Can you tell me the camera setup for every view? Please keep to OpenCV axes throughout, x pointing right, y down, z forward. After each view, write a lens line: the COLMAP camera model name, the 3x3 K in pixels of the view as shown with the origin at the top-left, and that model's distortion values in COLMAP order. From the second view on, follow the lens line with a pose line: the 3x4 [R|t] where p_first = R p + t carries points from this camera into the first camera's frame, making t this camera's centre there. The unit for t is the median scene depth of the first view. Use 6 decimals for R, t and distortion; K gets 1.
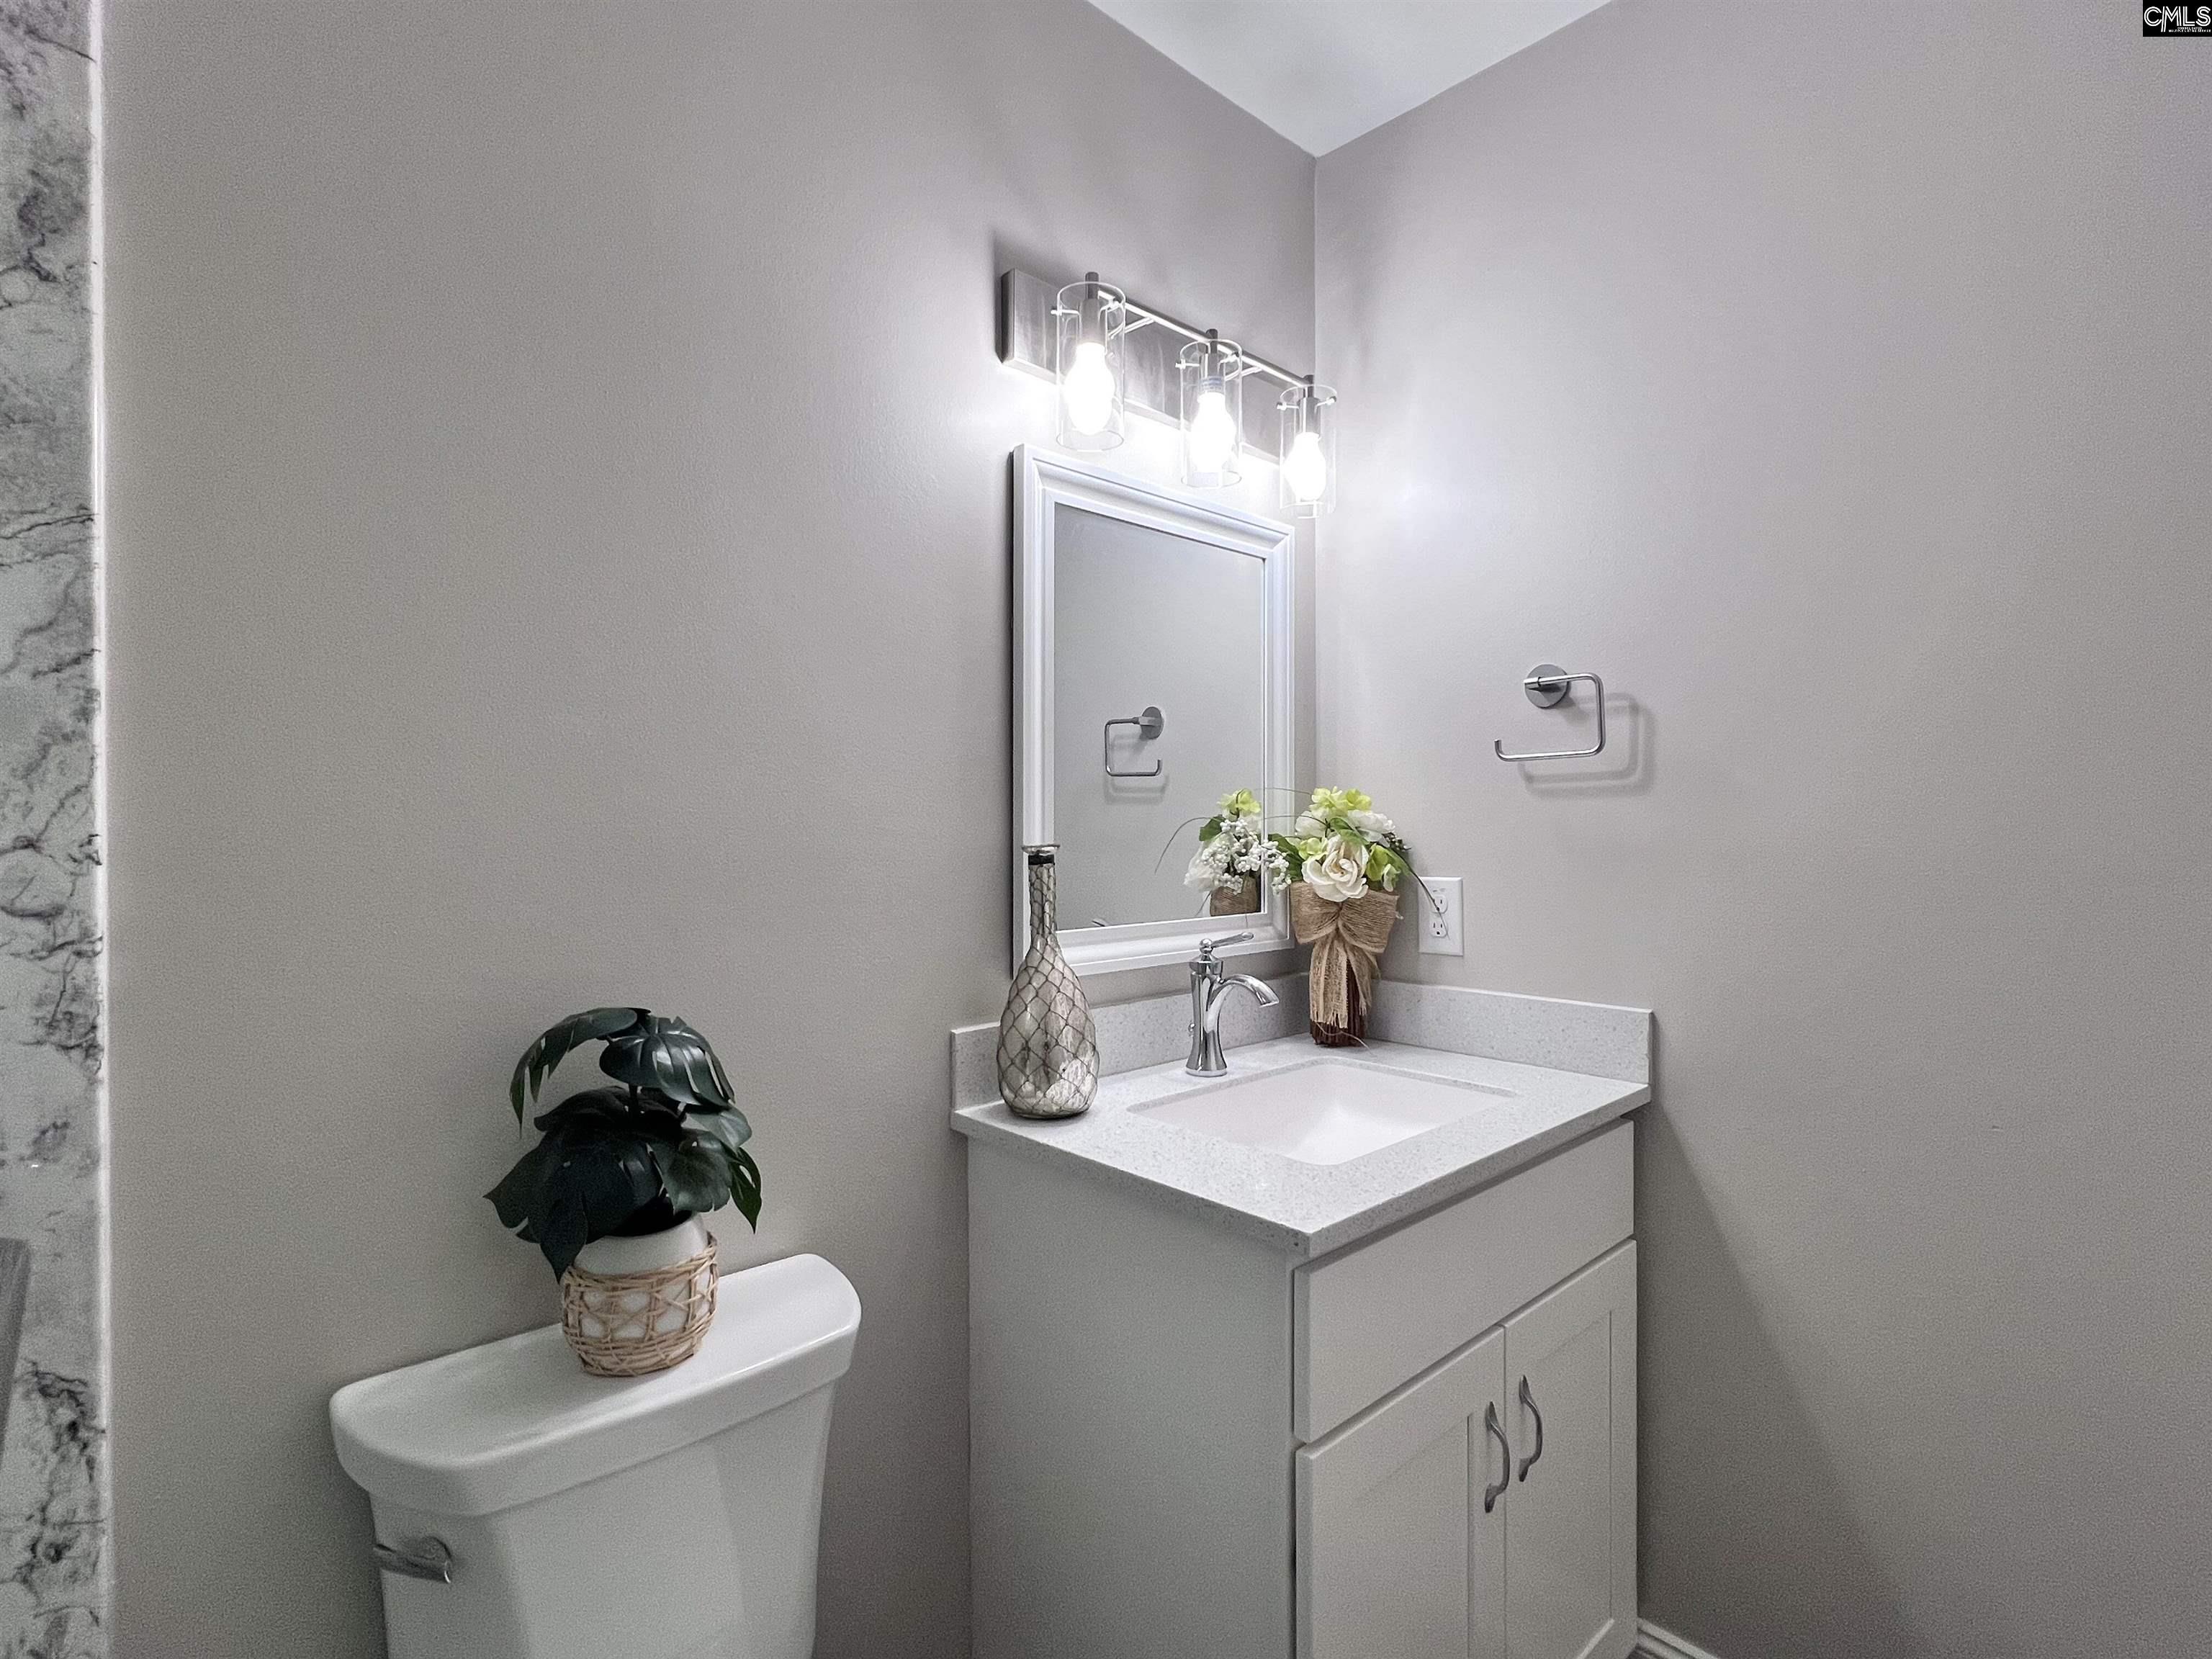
lens RADIAL K [[1070.0, 0, 1105.5], [0, 1070.0, 825.0], [0, 0, 1]] dist [-0.001861, 0.000722]
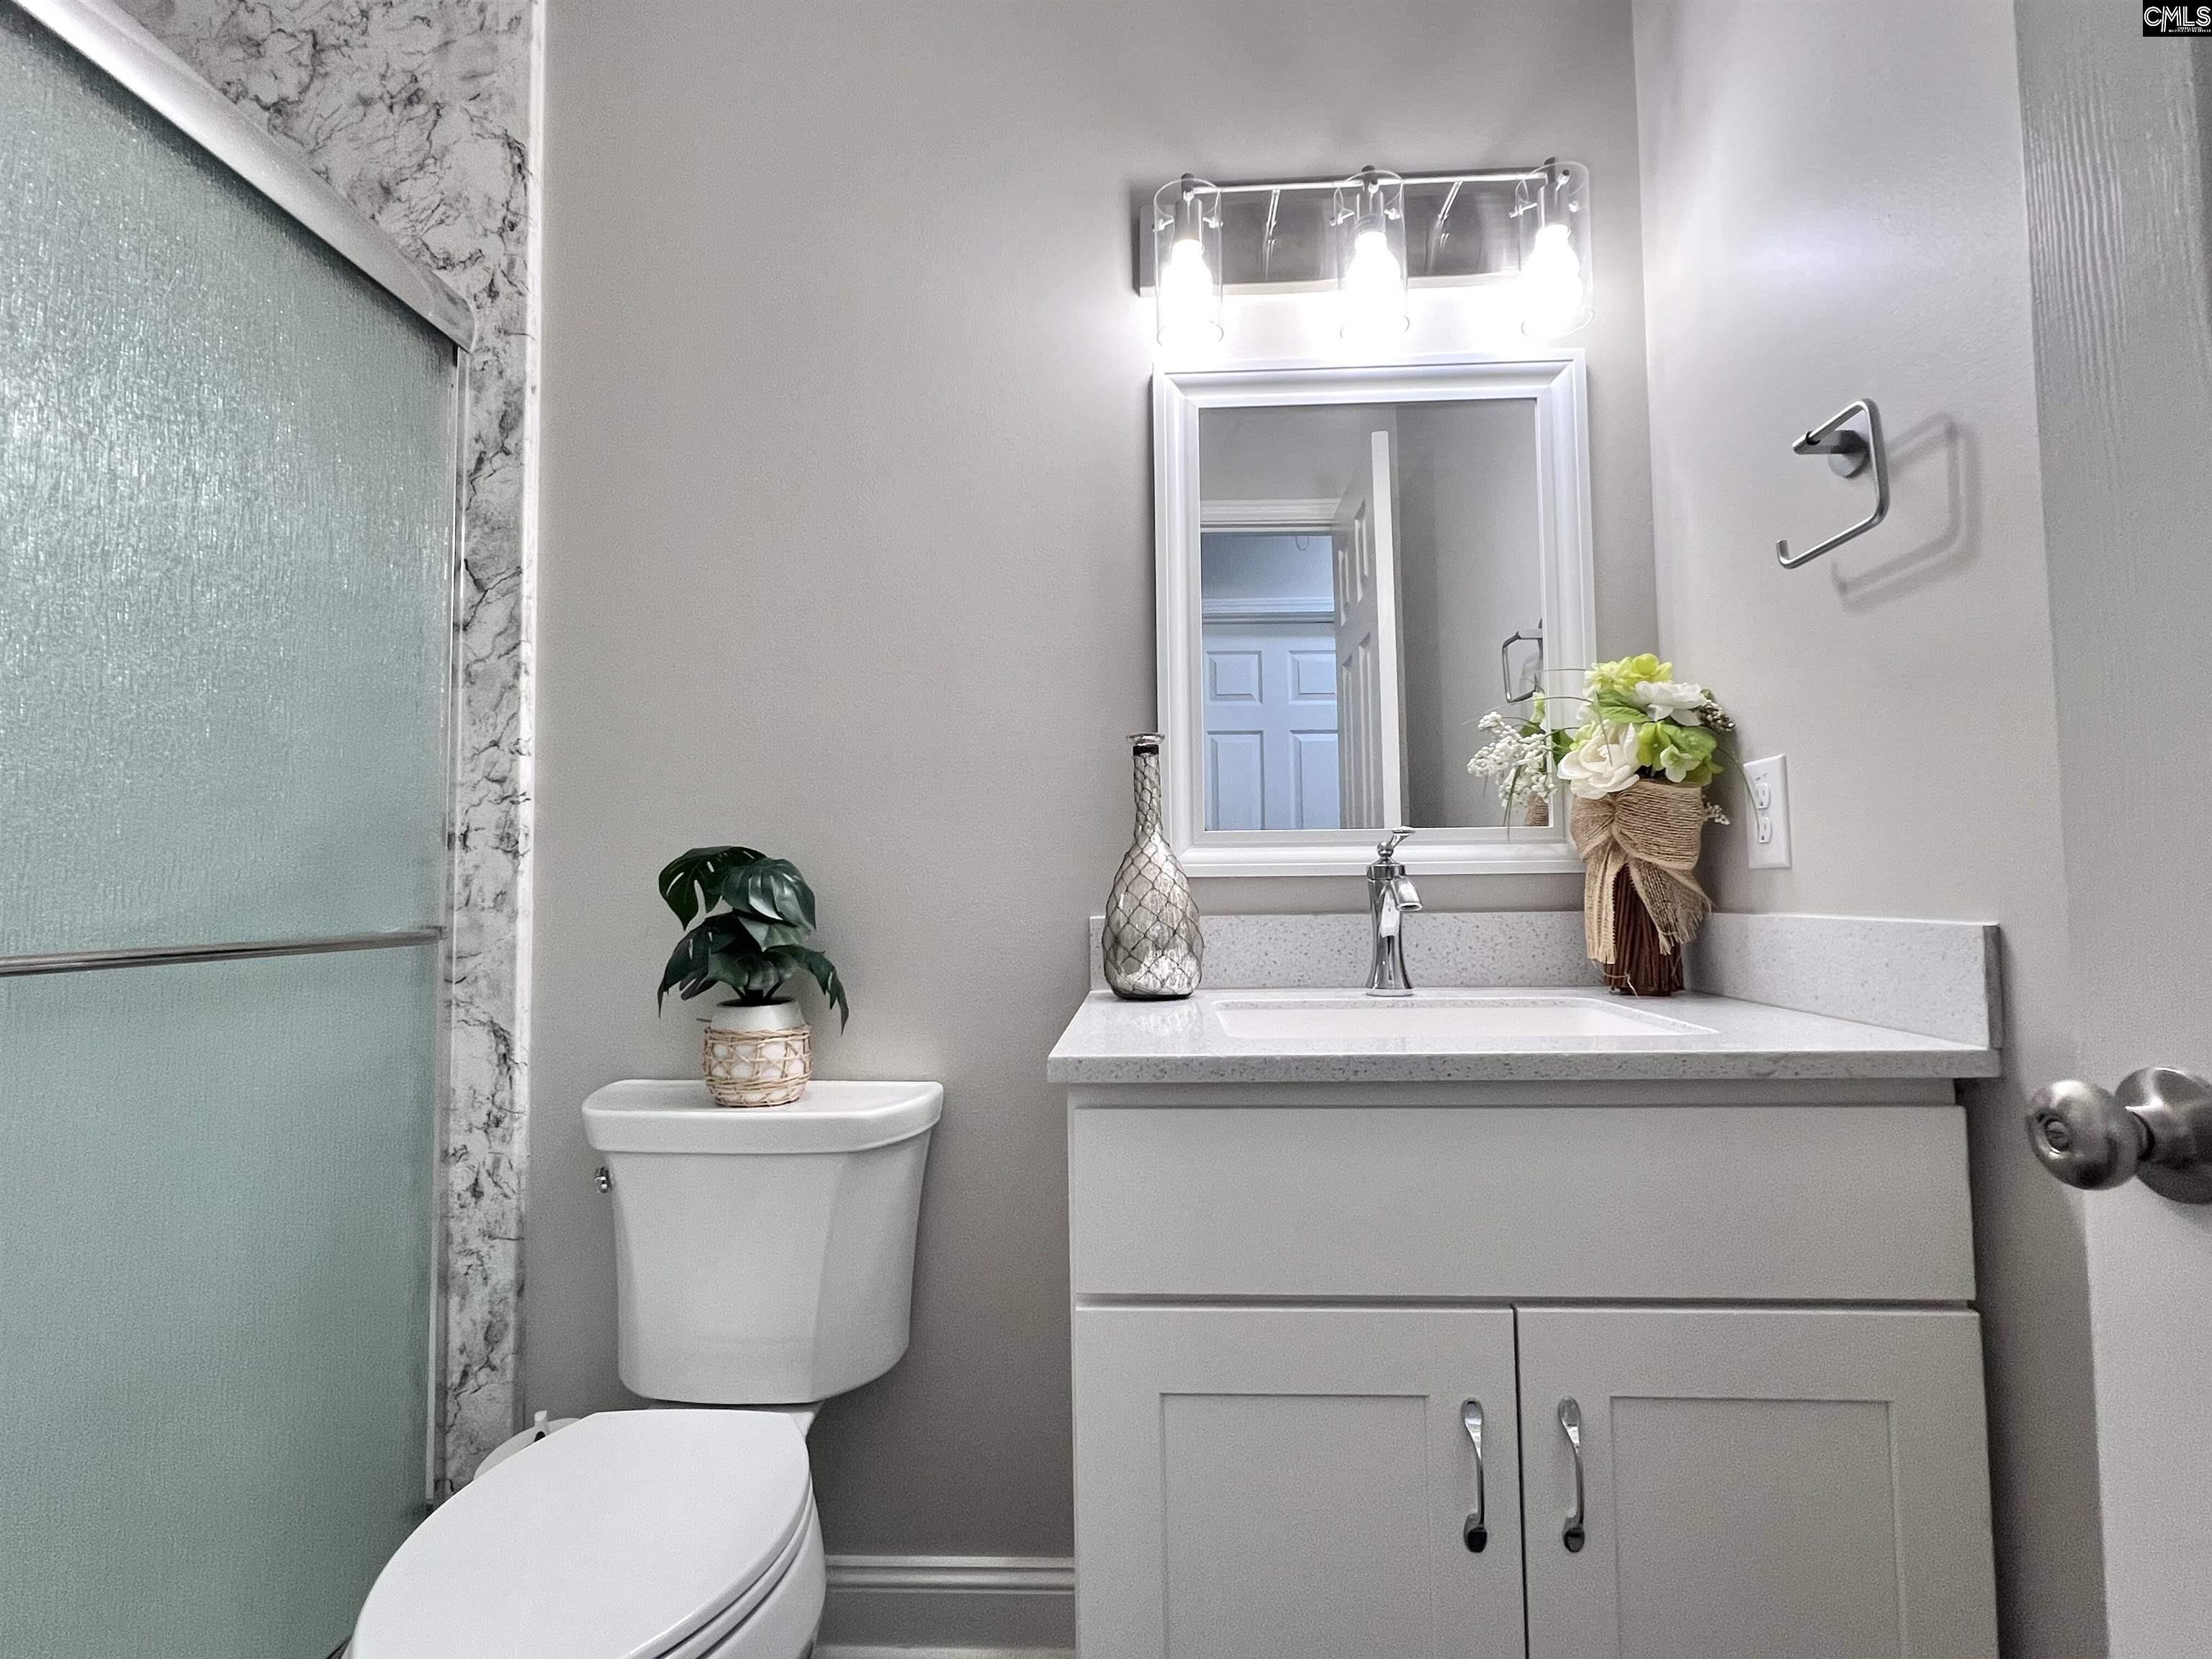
lens RADIAL K [[1070.0, 0, 1100.9], [0, 1070.0, 826.1], [0, 0, 1]] dist [-0.001861, 0.000722]
pose [[0.698443, -0.045754, -0.714201, 1.081593], [0.009798, 0.998472, -0.054384, 0.270283], [0.715598, 0.030987, 0.697824, 0.425774]]
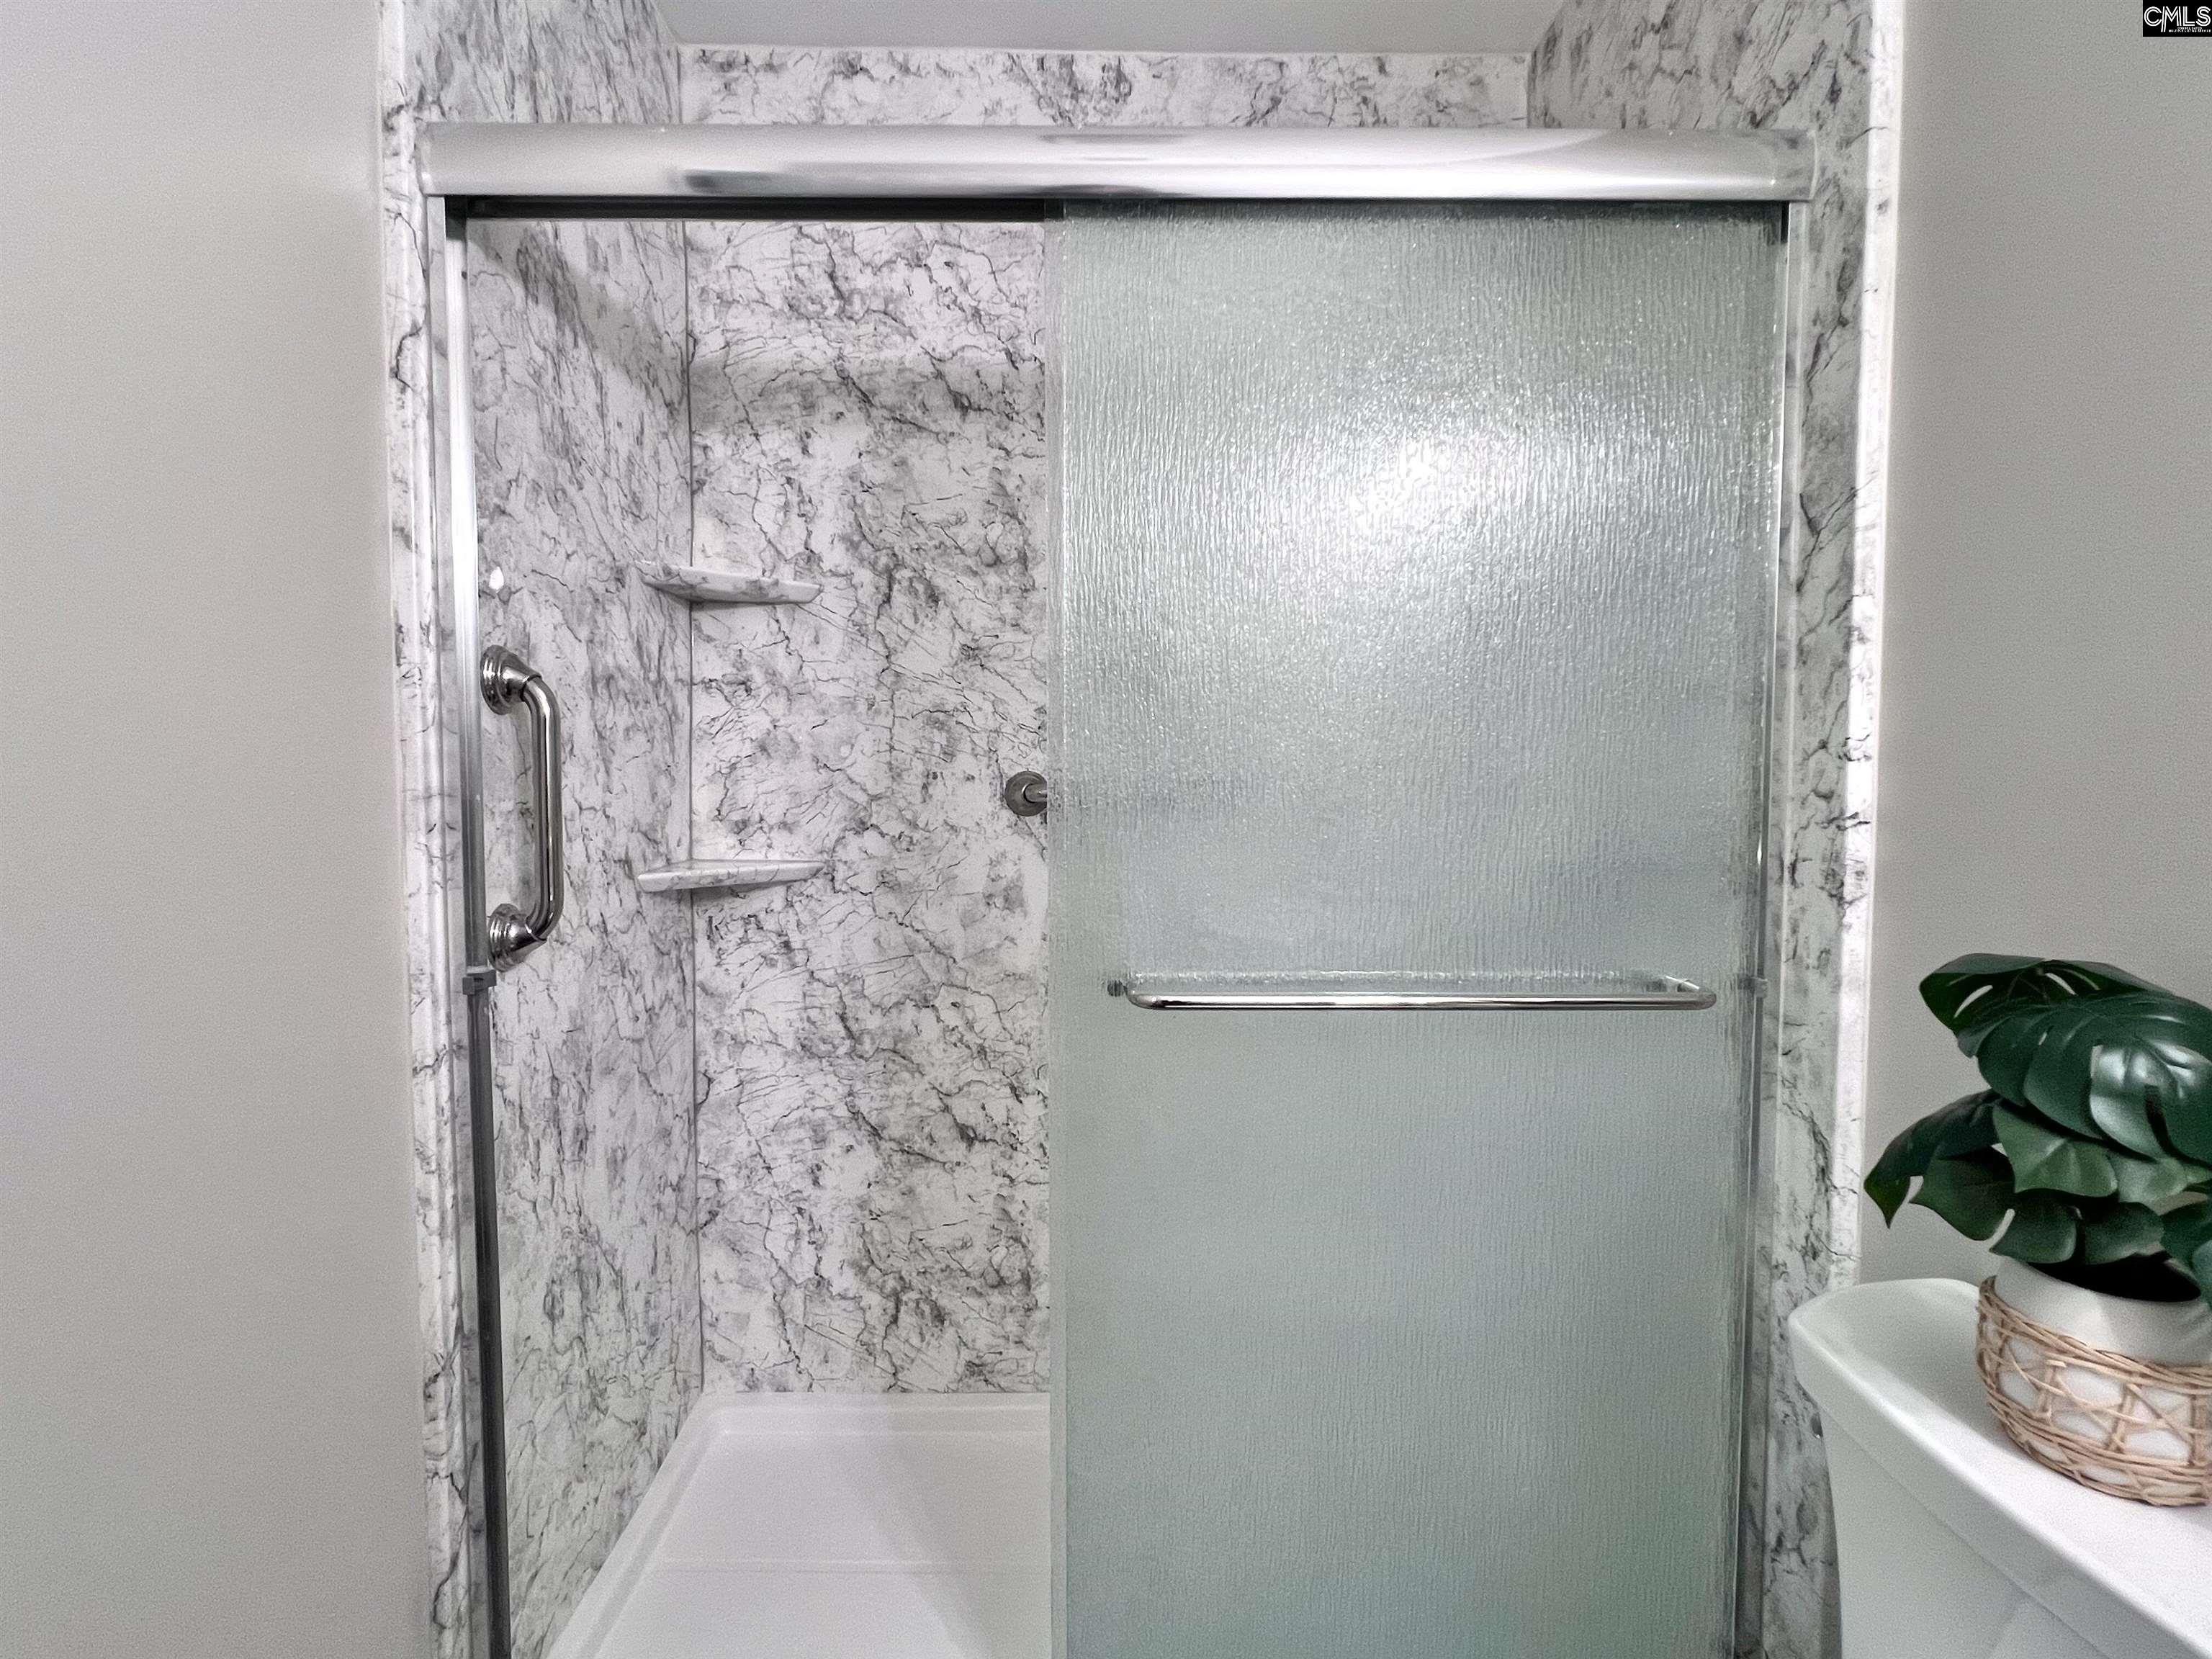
lens RADIAL K [[1070.0, 0, 1106.4], [0, 1070.0, 823.9], [0, 0, 1]] dist [-0.001861, 0.000722]
pose [[-0.669168, 0.039091, -0.742082, 0.638637], [-0.000425, 0.998595, 0.052987, 0.045158], [0.743111, 0.035772, -0.668211, 1.196705]]
